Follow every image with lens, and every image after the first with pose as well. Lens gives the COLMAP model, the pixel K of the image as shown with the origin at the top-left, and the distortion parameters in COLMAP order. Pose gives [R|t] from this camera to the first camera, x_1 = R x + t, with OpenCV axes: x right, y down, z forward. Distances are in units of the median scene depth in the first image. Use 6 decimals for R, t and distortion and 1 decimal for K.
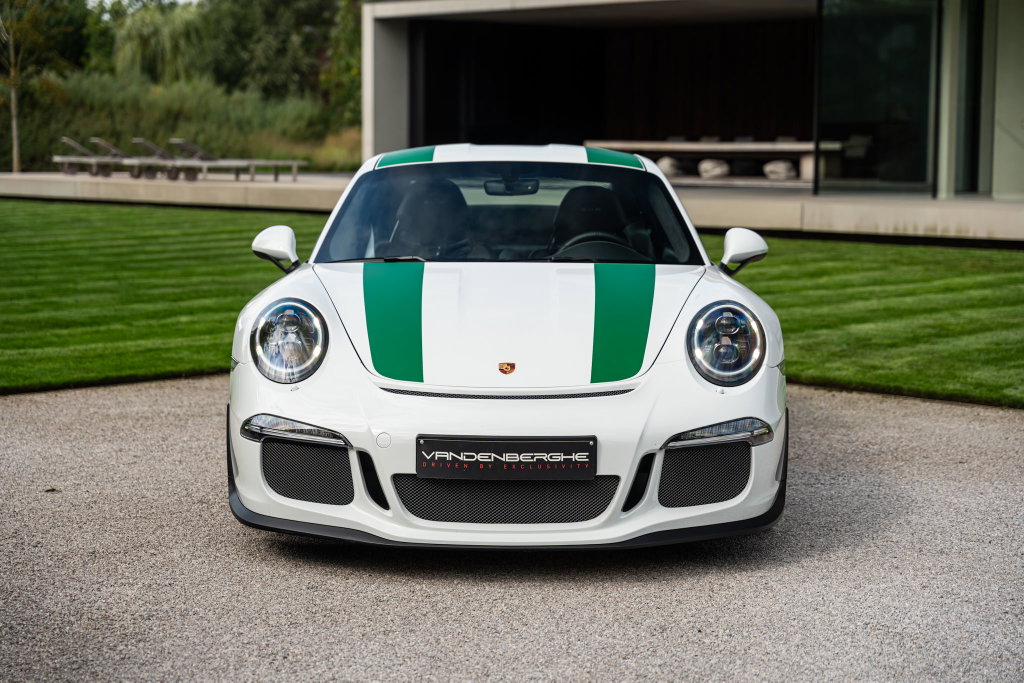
lens RADIAL K [[2021.4, 0, 506.6], [0, 2021.4, 339.1], [0, 0, 1]] dist [0.023403, 0.000000]
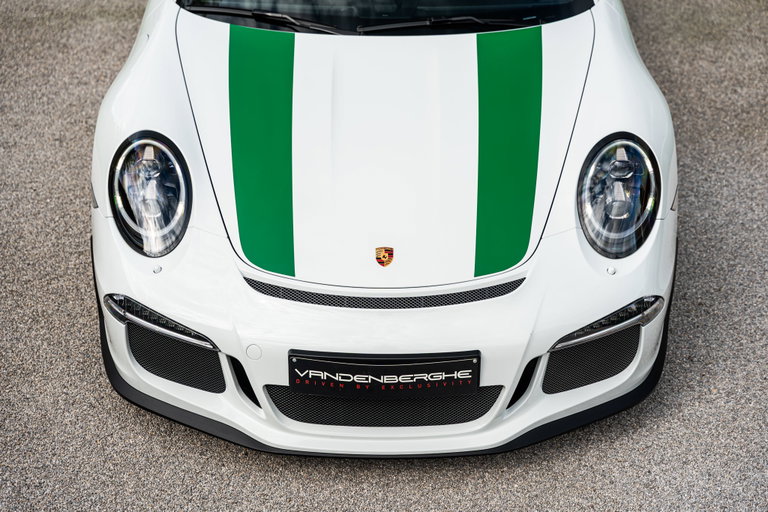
lens RADIAL K [[1565.0, 0, 405.9], [0, 1565.0, 233.1], [0, 0, 1]] dist [0.019255, 0.000000]
pose [[0.999895, -0.003528, 0.014025, -0.000127], [-0.002651, 0.908642, 0.417567, -0.285211], [-0.014217, -0.417560, 0.908538, 0.338037]]
